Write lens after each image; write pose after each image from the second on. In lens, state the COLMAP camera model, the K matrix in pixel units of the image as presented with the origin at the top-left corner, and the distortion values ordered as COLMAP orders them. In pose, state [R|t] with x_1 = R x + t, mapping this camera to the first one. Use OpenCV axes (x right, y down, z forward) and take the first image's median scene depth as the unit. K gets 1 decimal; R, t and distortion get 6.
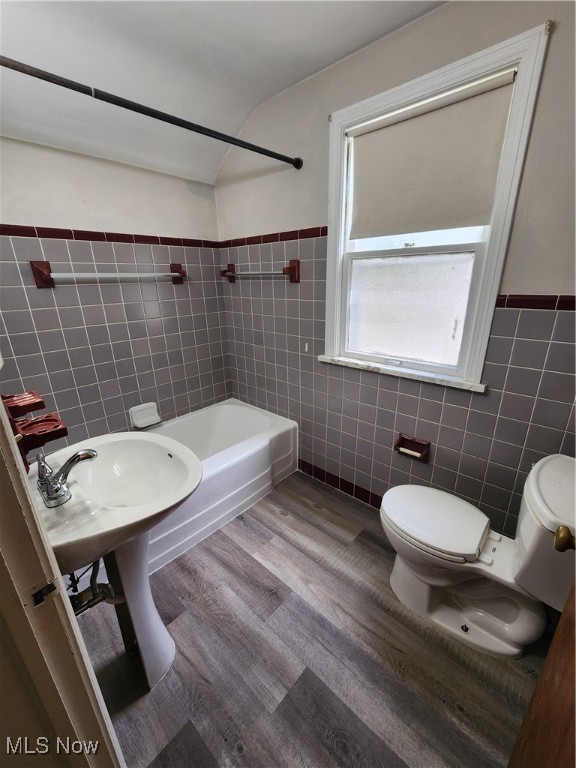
lens RADIAL K [[314.2, 0, 296.0], [0, 314.2, 385.5], [0, 0, 1]] dist [0.001427, -0.002487]
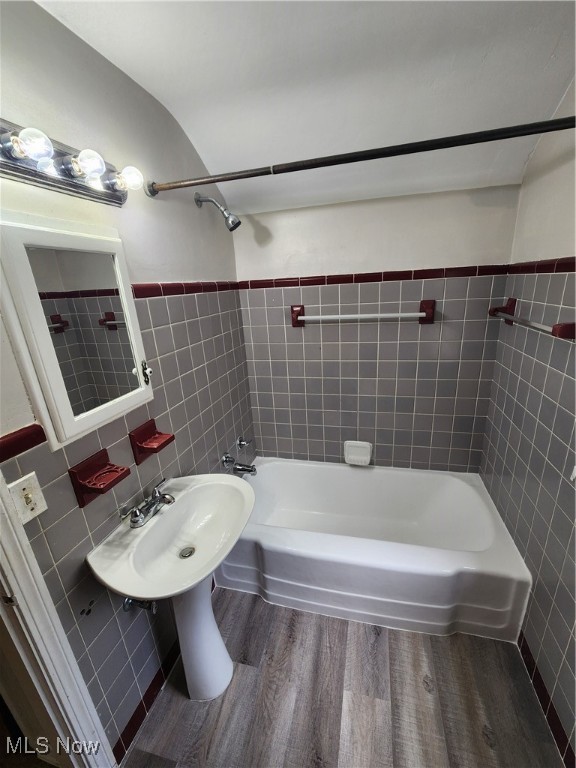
lens RADIAL K [[314.2, 0, 296.0], [0, 314.2, 385.5], [0, 0, 1]] dist [0.001427, -0.002487]
pose [[0.467436, 0.262979, -0.844006, 0.222367], [-0.242433, 0.956260, 0.163688, -0.238512], [0.850135, 0.128101, 0.510745, 0.333313]]
